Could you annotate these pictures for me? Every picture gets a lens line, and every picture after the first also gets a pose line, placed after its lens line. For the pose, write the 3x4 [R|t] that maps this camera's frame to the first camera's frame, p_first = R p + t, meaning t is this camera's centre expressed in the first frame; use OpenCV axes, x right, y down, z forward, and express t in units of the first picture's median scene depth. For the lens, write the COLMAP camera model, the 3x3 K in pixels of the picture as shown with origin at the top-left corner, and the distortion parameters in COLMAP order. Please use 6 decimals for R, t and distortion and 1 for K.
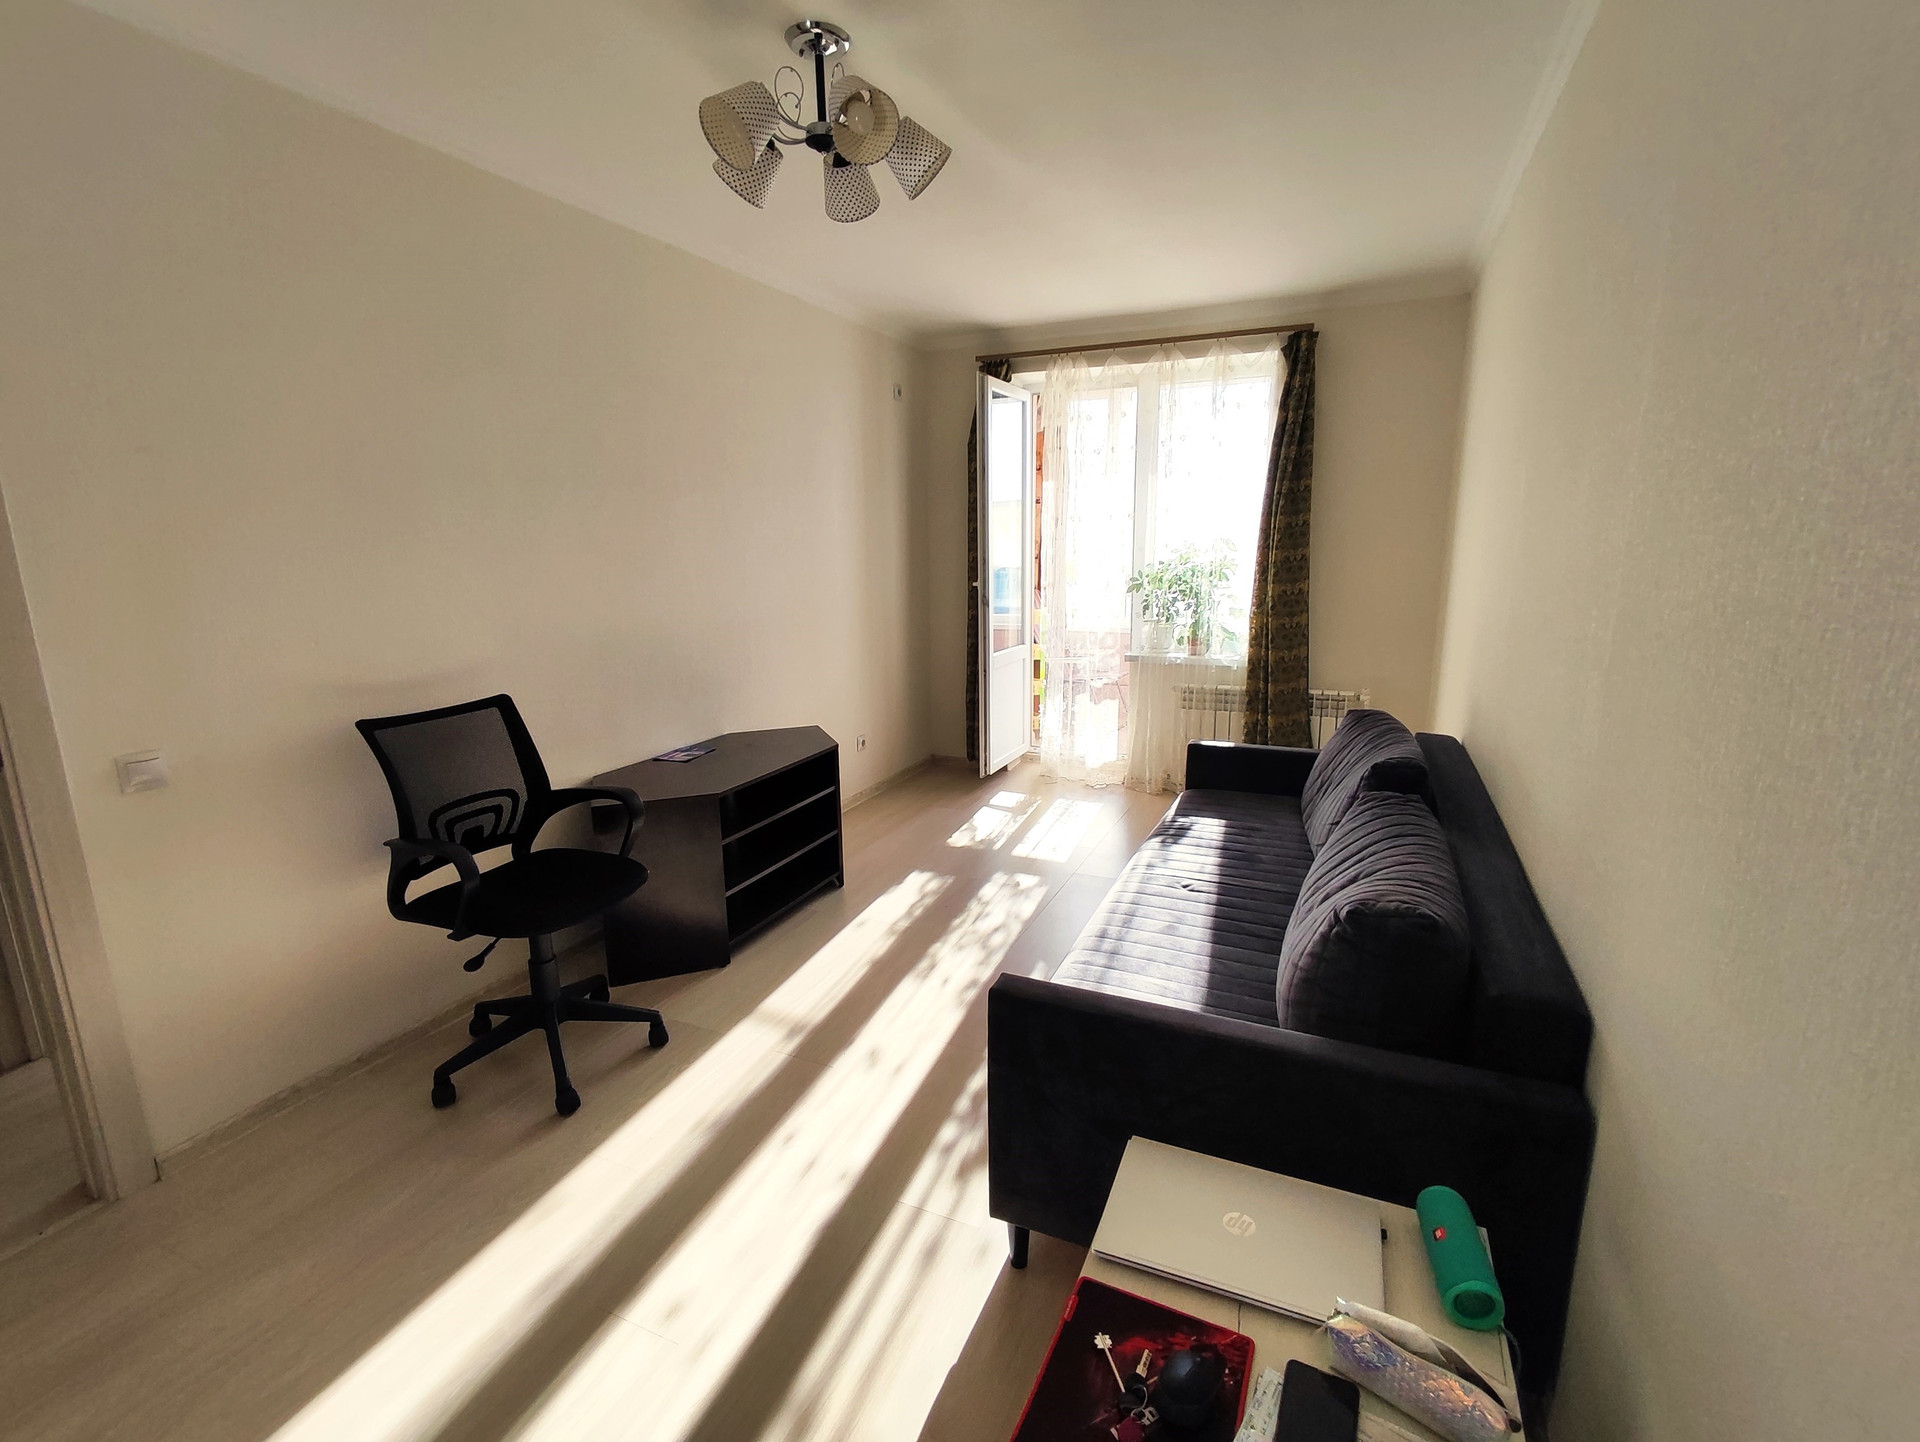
lens RADIAL K [[864.1, 0, 960.0], [0, 864.1, 721.0], [0, 0, 1]] dist [-0.004596, -0.000497]
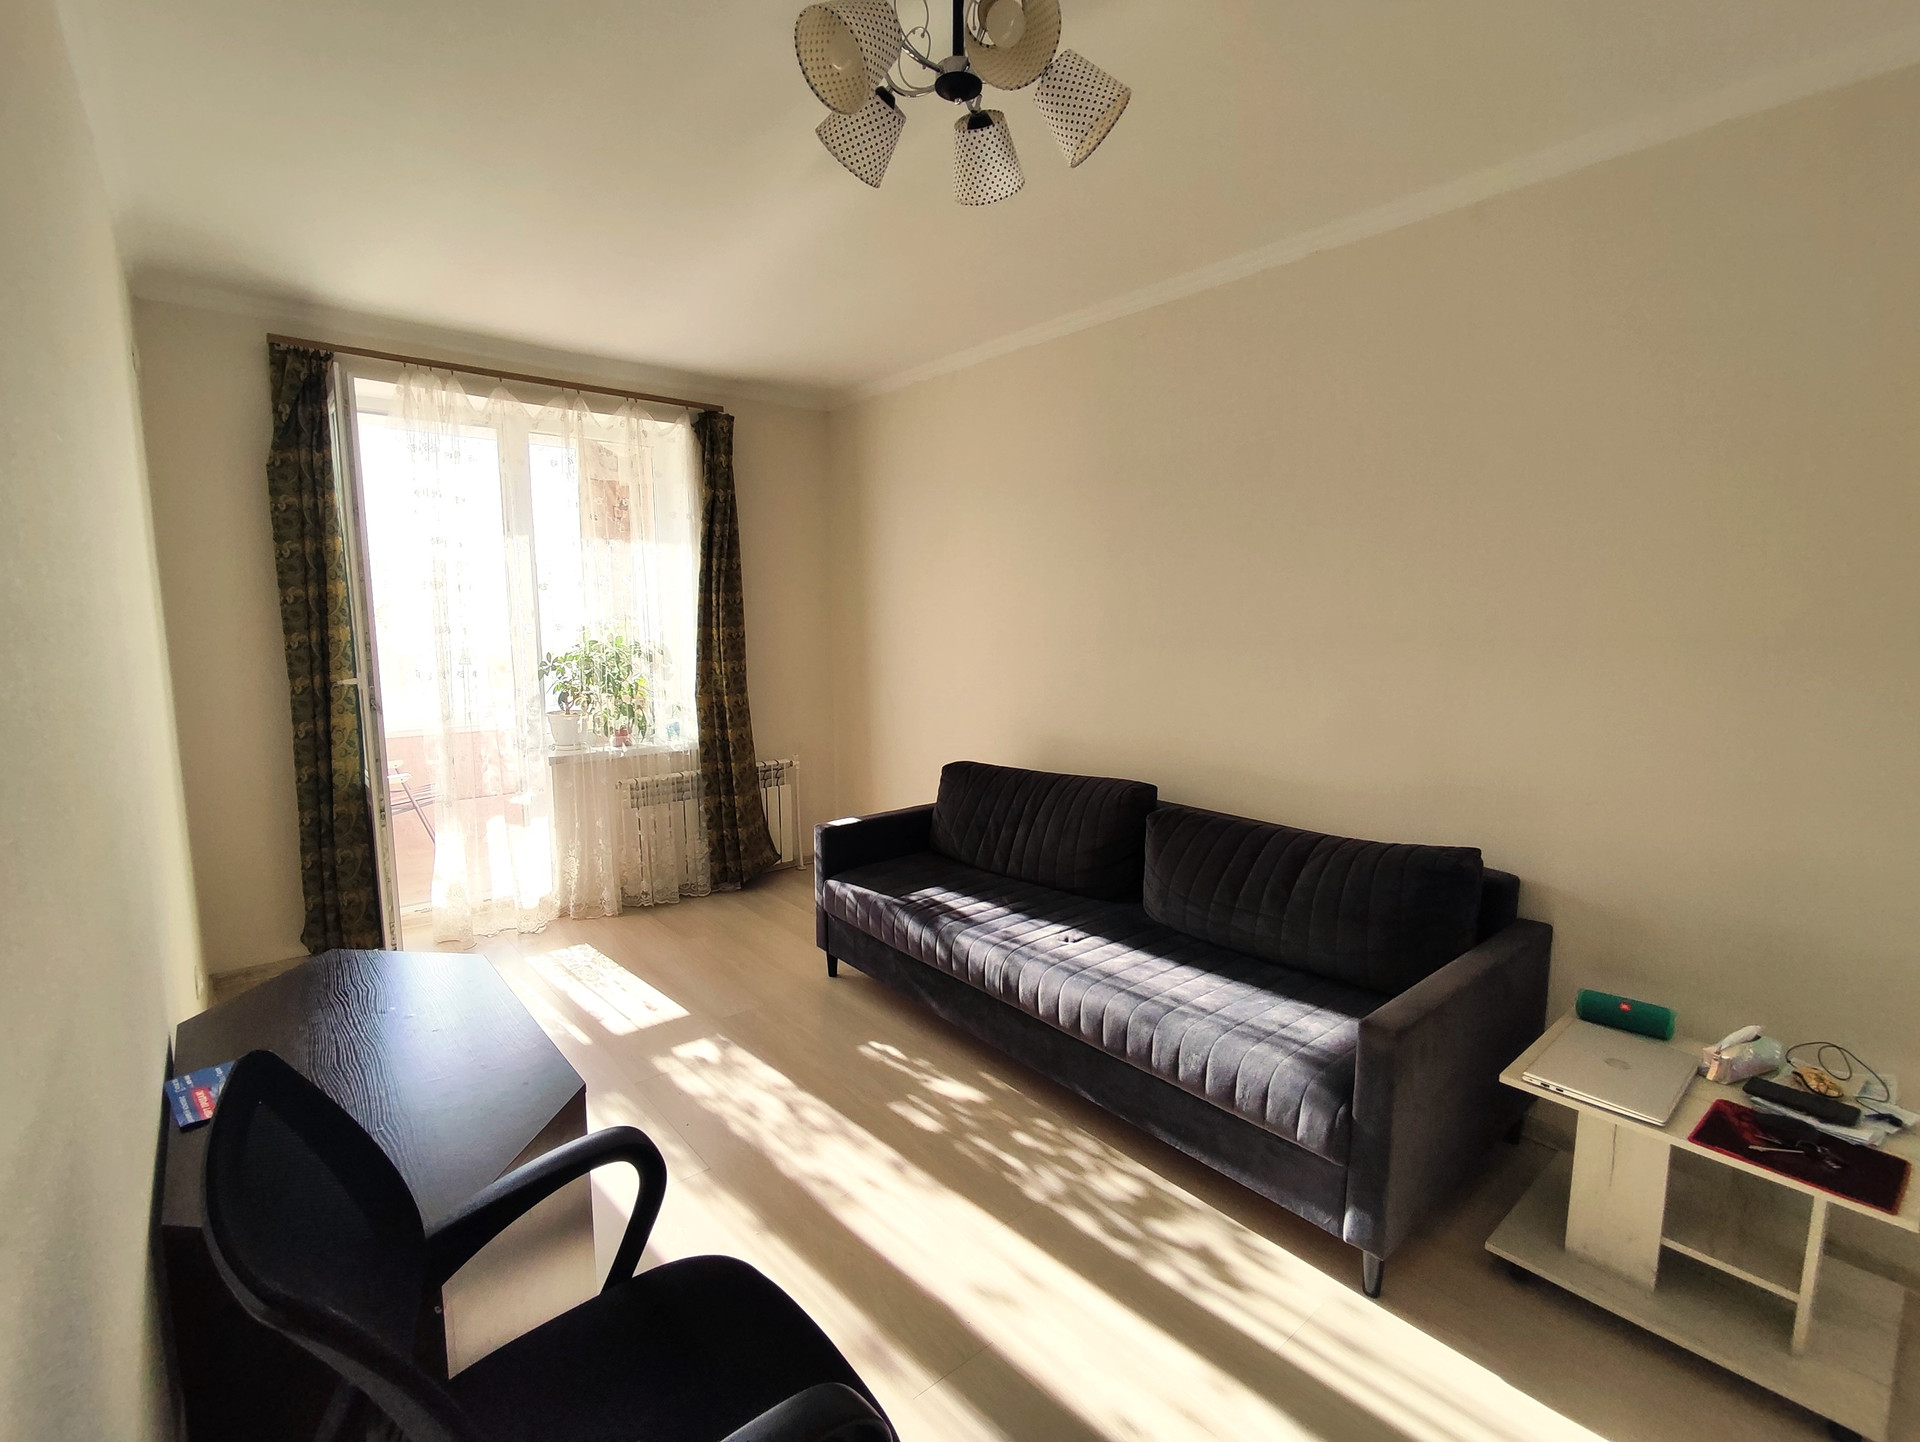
lens RADIAL K [[864.1, 0, 960.0], [0, 864.1, 721.0], [0, 0, 1]] dist [-0.004596, -0.000497]
pose [[0.430084, -0.106482, 0.896487, -0.393827], [0.182473, 0.982777, 0.029191, -0.070185], [-0.884156, 0.151030, 0.442107, 0.332397]]
